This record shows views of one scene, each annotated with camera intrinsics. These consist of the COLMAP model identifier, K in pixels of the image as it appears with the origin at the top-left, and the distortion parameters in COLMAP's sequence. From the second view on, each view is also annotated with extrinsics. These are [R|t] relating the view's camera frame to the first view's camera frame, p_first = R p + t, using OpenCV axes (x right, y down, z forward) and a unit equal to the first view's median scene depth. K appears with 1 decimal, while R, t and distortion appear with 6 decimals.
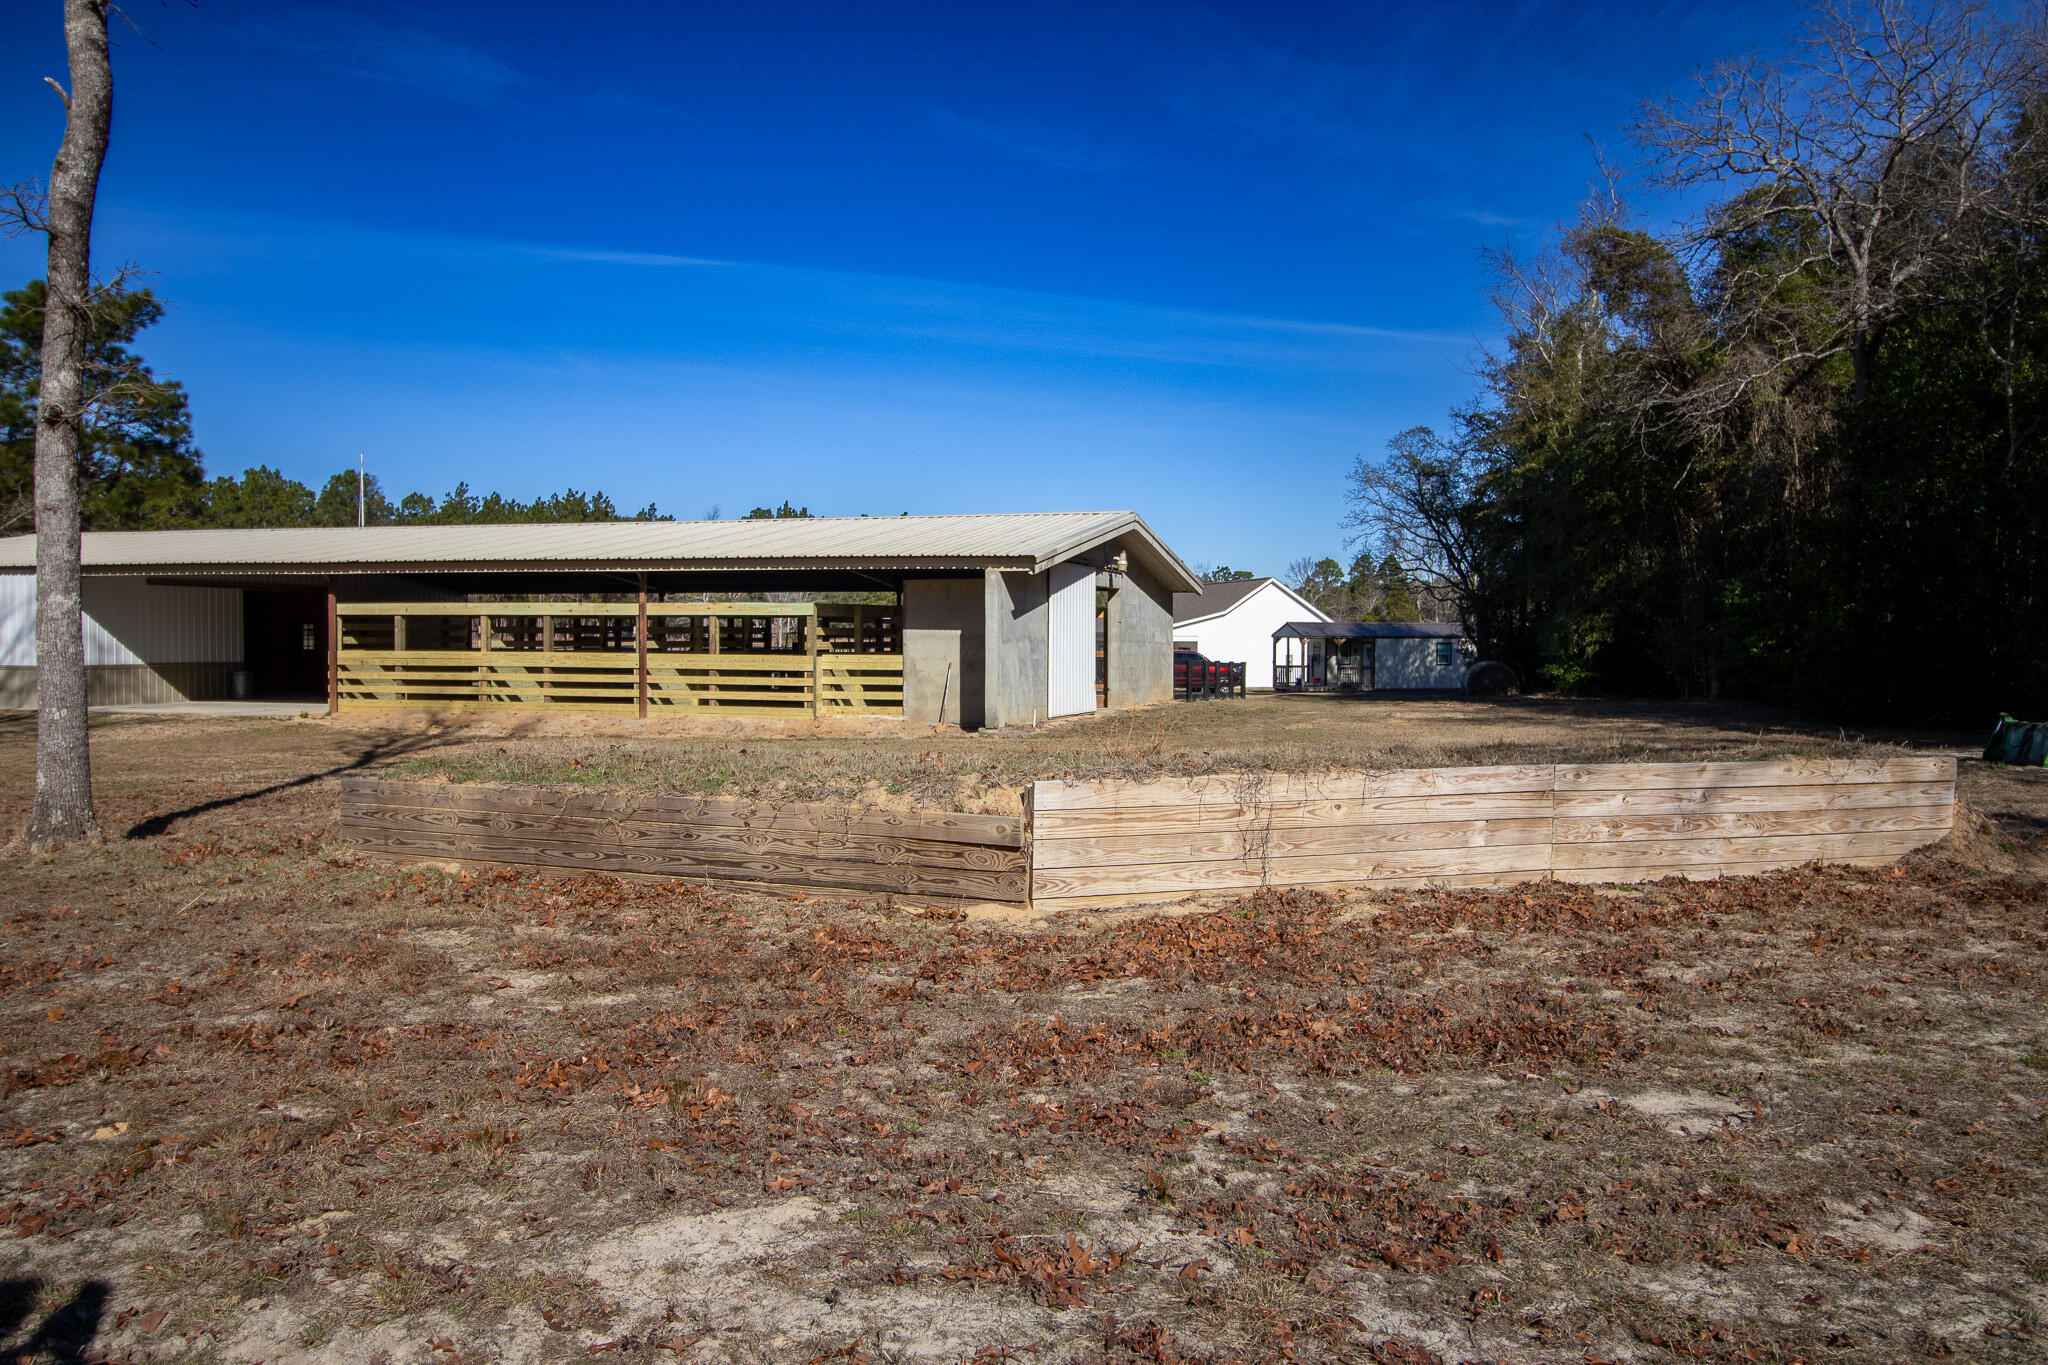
lens RADIAL K [[1662.0, 0, 1013.5], [0, 1662.0, 681.5], [0, 0, 1]] dist [0.003796, 0.020923]
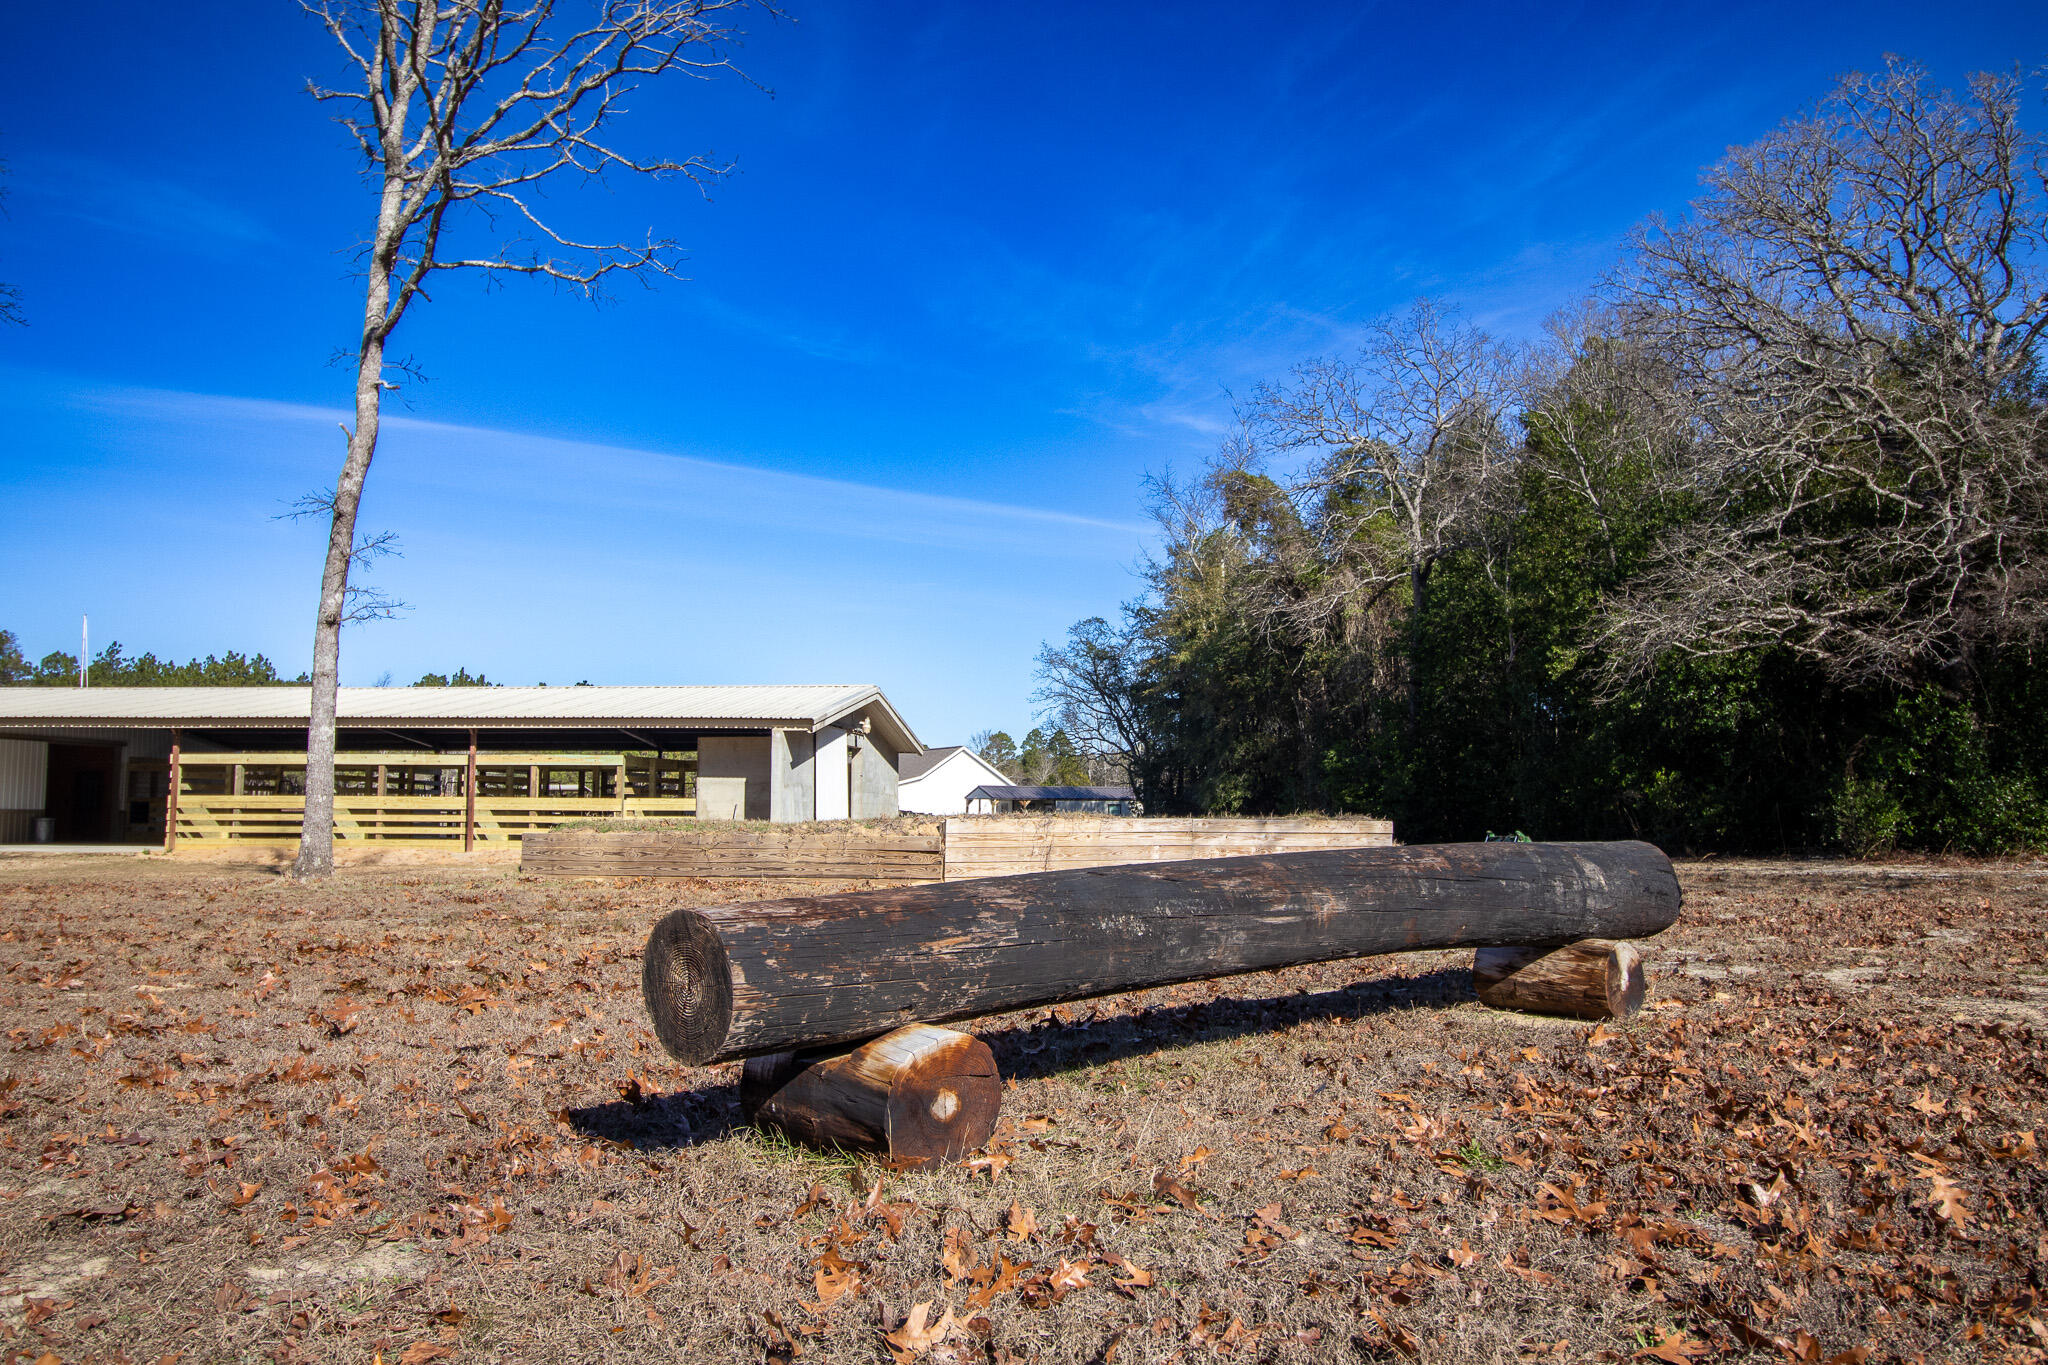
lens RADIAL K [[1662.0, 0, 1026.3], [0, 1662.0, 683.9], [0, 0, 1]] dist [0.003796, 0.020923]
pose [[0.979404, 0.017433, 0.201154, -0.066587], [0.003250, 0.994776, -0.102035, 0.022760], [-0.201882, 0.100587, 0.974231, -0.223534]]
